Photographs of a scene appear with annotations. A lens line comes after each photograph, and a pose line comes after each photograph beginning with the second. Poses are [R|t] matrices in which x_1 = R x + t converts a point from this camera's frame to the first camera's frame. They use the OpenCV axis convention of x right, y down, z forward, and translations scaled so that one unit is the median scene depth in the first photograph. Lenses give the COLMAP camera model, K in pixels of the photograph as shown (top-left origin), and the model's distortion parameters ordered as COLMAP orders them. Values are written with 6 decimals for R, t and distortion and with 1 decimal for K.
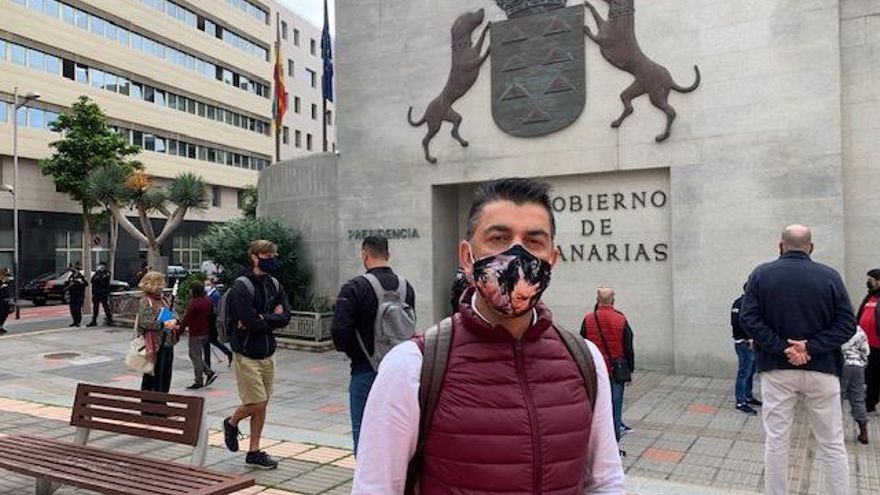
lens RADIAL K [[657.4, 0, 433.9], [0, 657.4, 247.2], [0, 0, 1]] dist [0.032599, 0.000258]
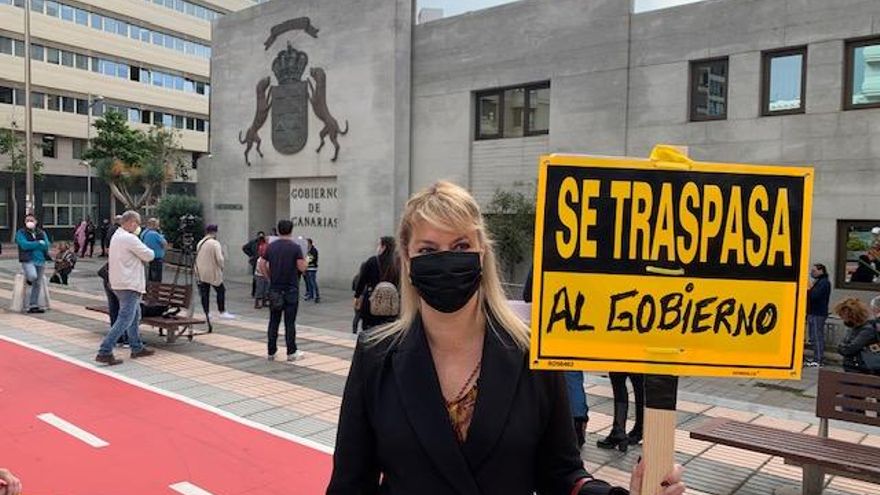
lens RADIAL K [[657.4, 0, 438.0], [0, 657.4, 245.1], [0, 0, 1]] dist [0.032599, 0.000258]
pose [[0.984330, 0.042085, -0.171238, 0.877609], [-0.033208, 0.997968, 0.054378, -0.036229], [0.173178, -0.047840, 0.983728, -0.679784]]
